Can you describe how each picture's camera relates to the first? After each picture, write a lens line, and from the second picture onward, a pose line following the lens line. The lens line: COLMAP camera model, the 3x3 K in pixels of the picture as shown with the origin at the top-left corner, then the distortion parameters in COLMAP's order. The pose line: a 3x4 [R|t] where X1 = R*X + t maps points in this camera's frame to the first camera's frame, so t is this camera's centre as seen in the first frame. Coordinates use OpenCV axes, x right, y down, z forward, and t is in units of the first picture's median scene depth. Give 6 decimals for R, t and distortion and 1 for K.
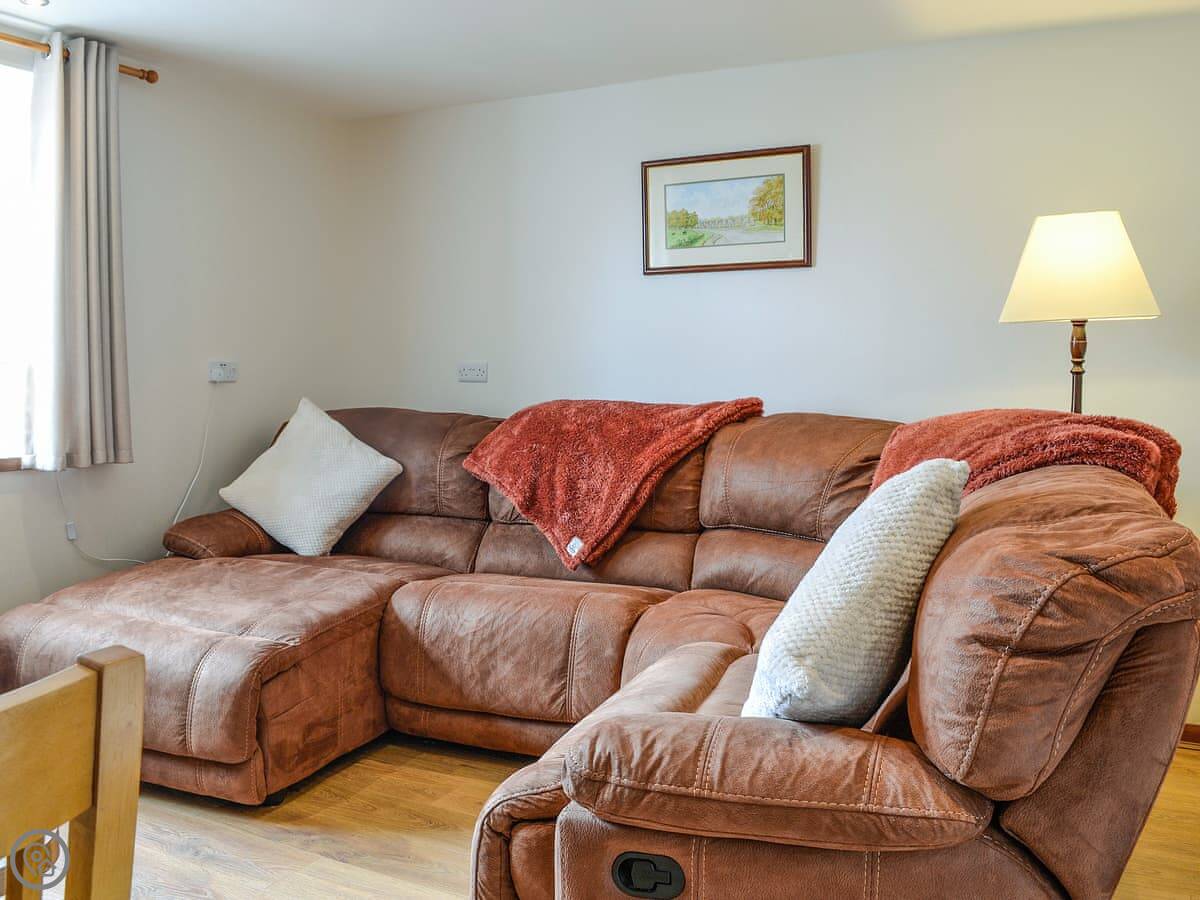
lens RADIAL K [[1093.3, 0, 600.0], [0, 1093.3, 450.0], [0, 0, 1]] dist [-0.091752, 0.010951]
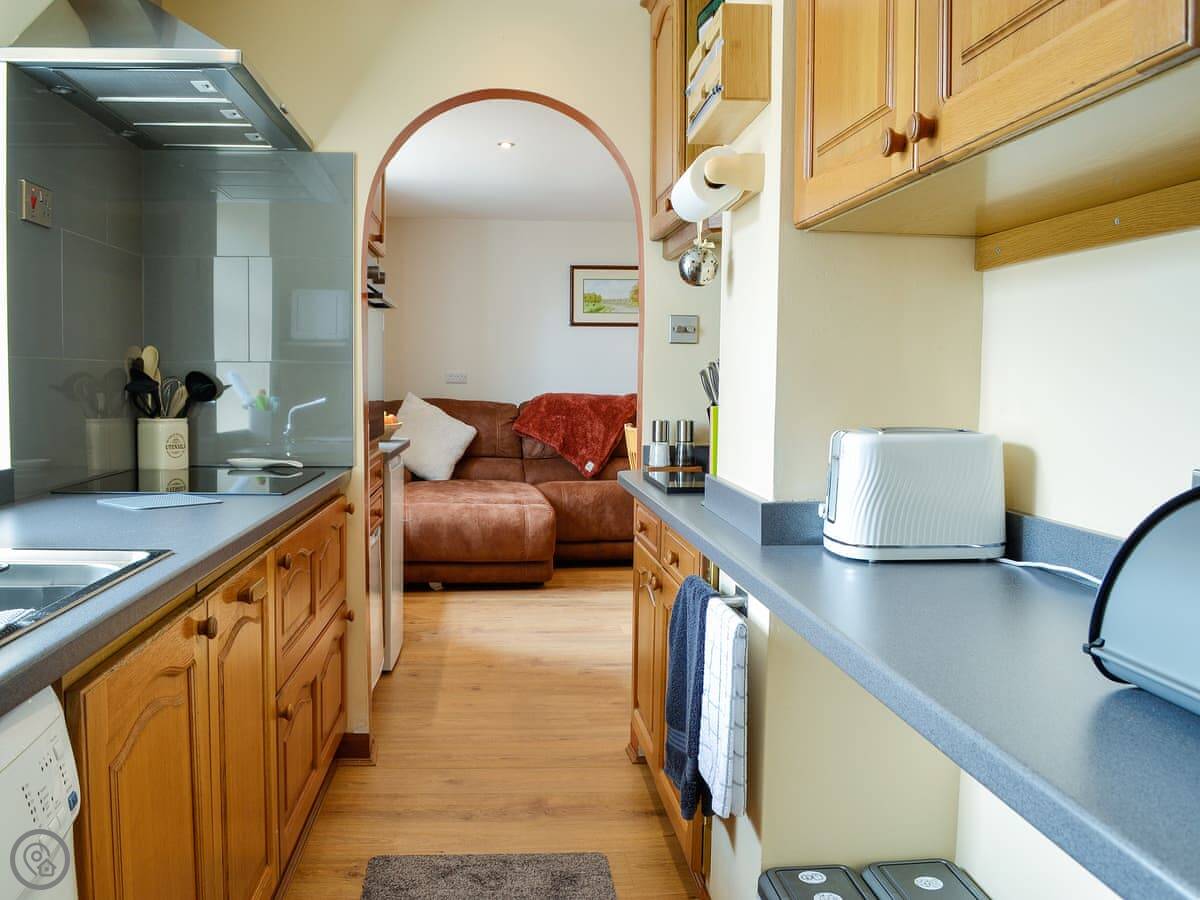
lens RADIAL K [[1093.3, 0, 600.0], [0, 1093.3, 450.0], [0, 0, 1]] dist [-0.091752, 0.010951]
pose [[0.835725, -0.031482, 0.548244, -1.030521], [0.032449, 0.999442, 0.007928, 0.041154], [-0.548188, 0.011164, 0.836281, -0.635754]]
